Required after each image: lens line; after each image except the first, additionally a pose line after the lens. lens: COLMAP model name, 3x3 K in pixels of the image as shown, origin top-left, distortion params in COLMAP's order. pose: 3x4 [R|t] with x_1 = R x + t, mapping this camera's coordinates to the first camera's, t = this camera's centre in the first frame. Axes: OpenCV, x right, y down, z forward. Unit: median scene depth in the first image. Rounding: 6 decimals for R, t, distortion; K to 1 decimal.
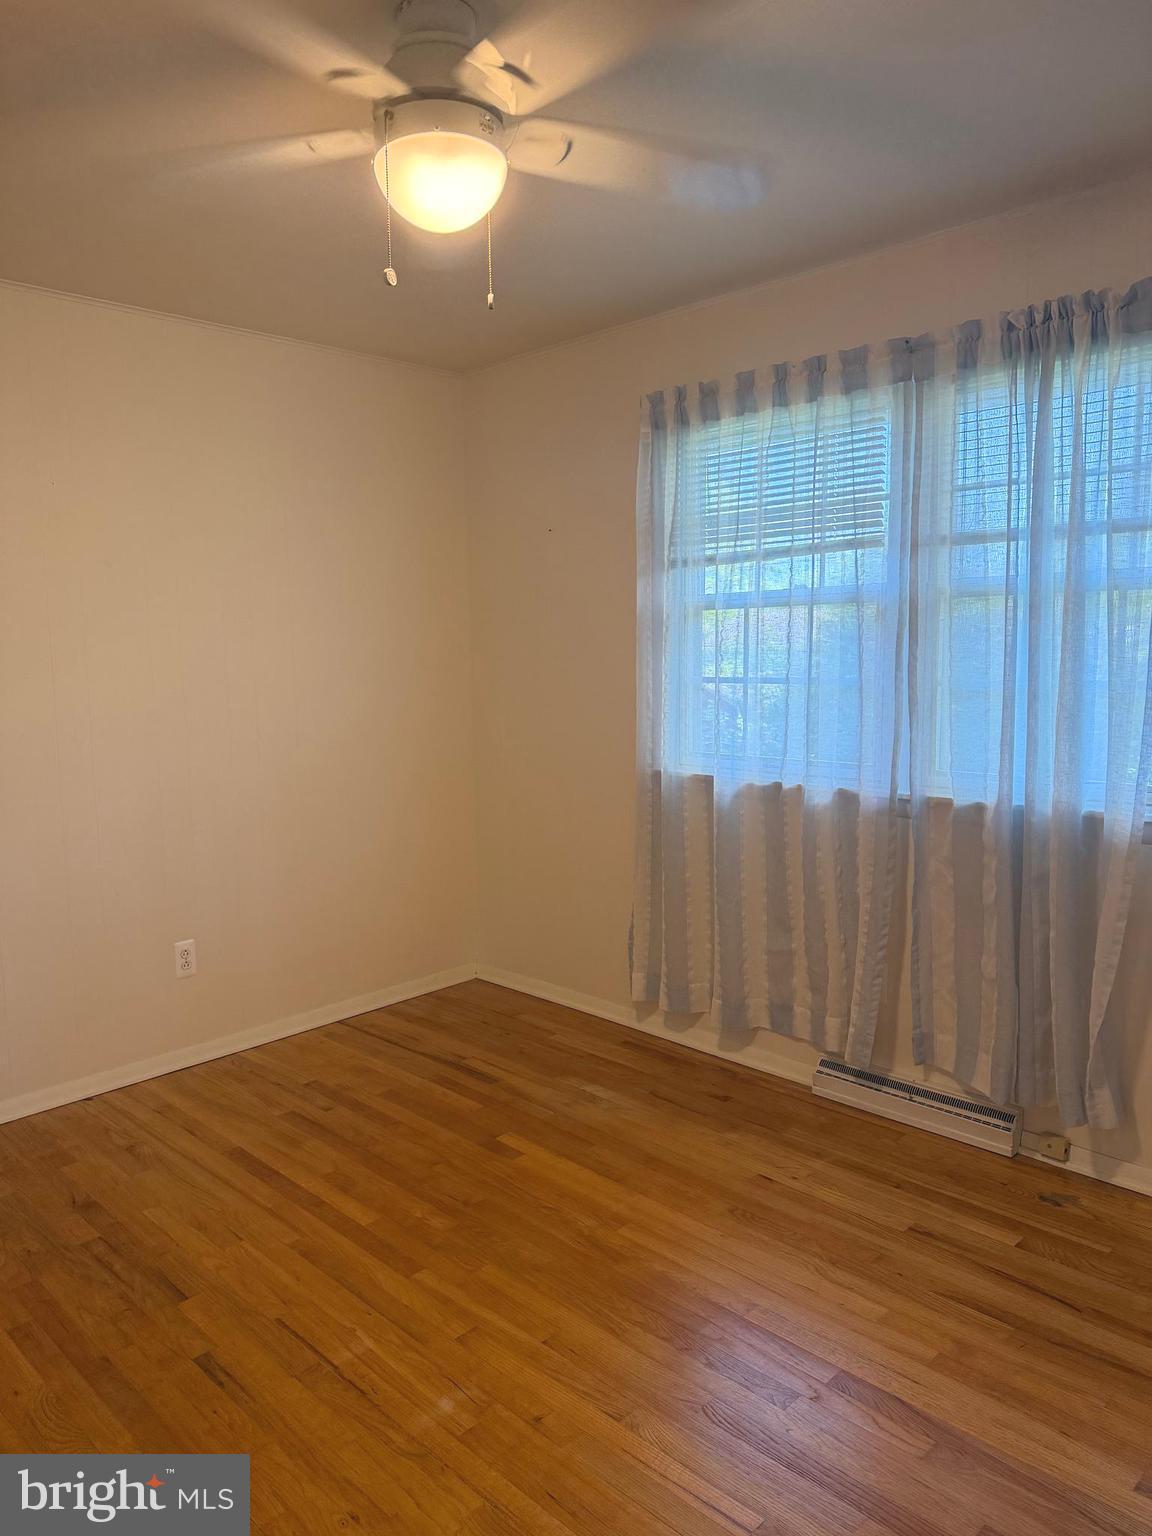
lens RADIAL K [[1079.3, 0, 568.3], [0, 1079.3, 767.4], [0, 0, 1]] dist [0.061033, -0.065321]
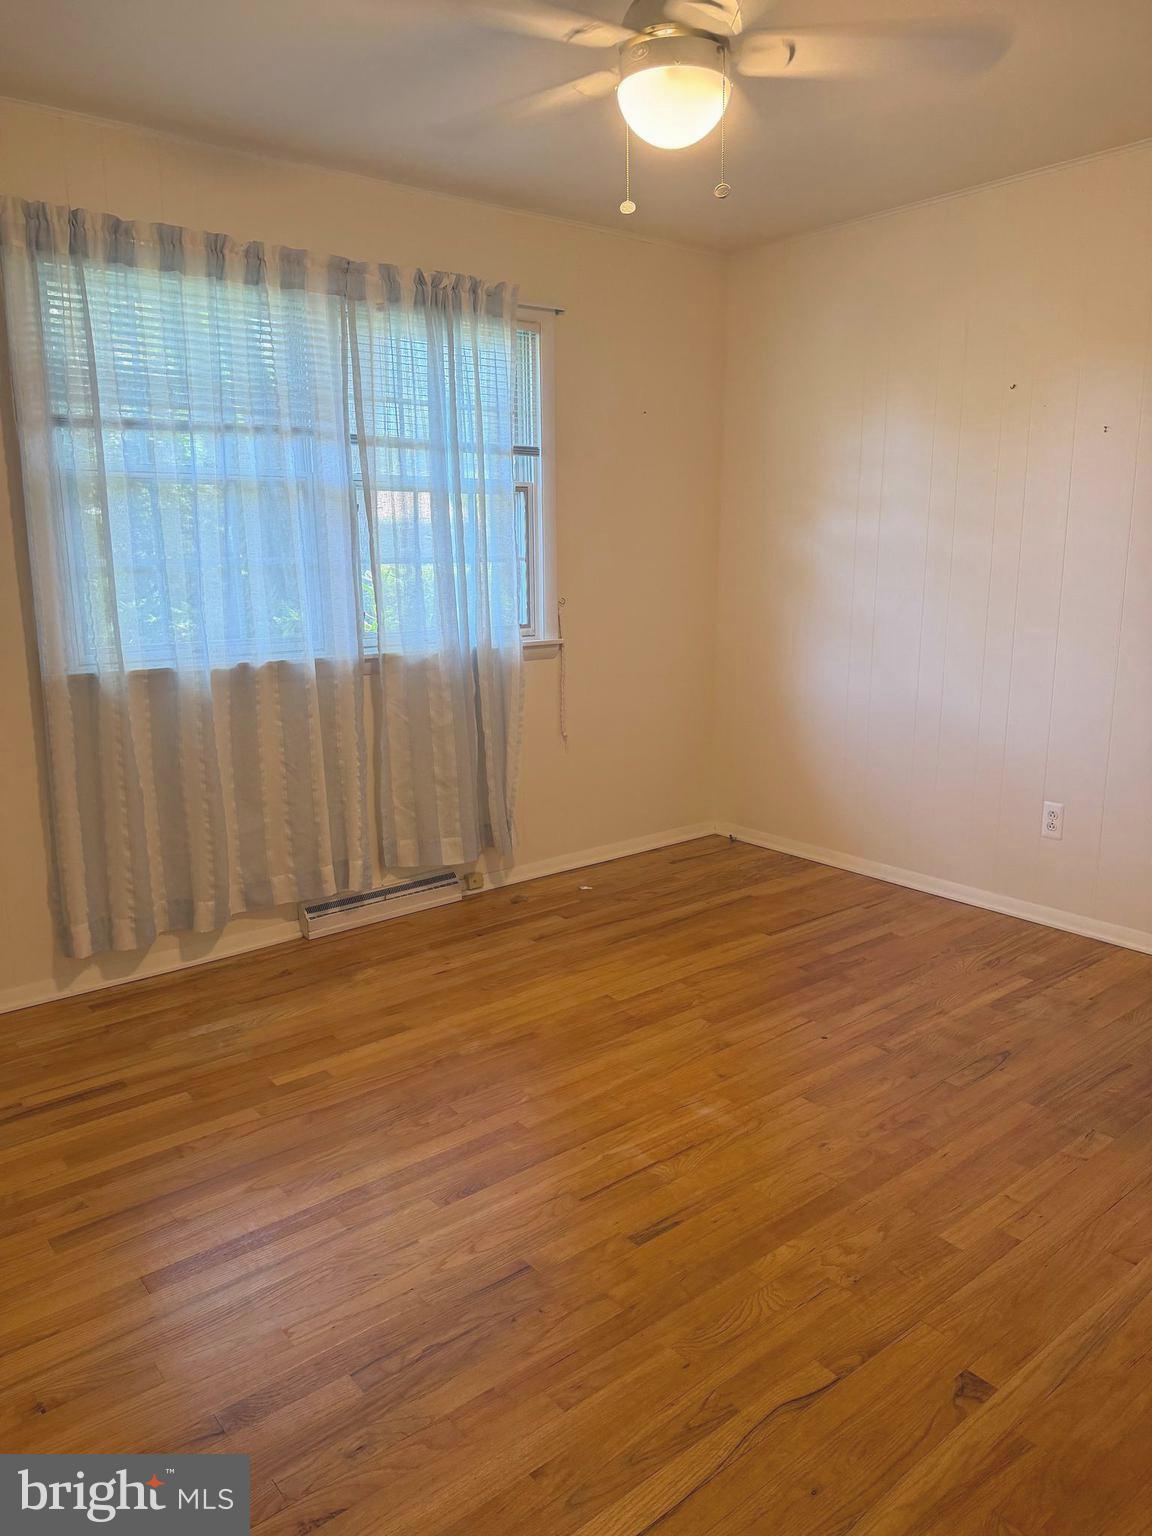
lens RADIAL K [[1079.3, 0, 567.6], [0, 1079.3, 760.1], [0, 0, 1]] dist [0.061033, -0.065321]
pose [[0.110055, -0.181581, 0.977198, -0.857933], [0.128962, 0.977468, 0.167107, -0.030820], [-0.985524, 0.107631, 0.130992, 0.632353]]
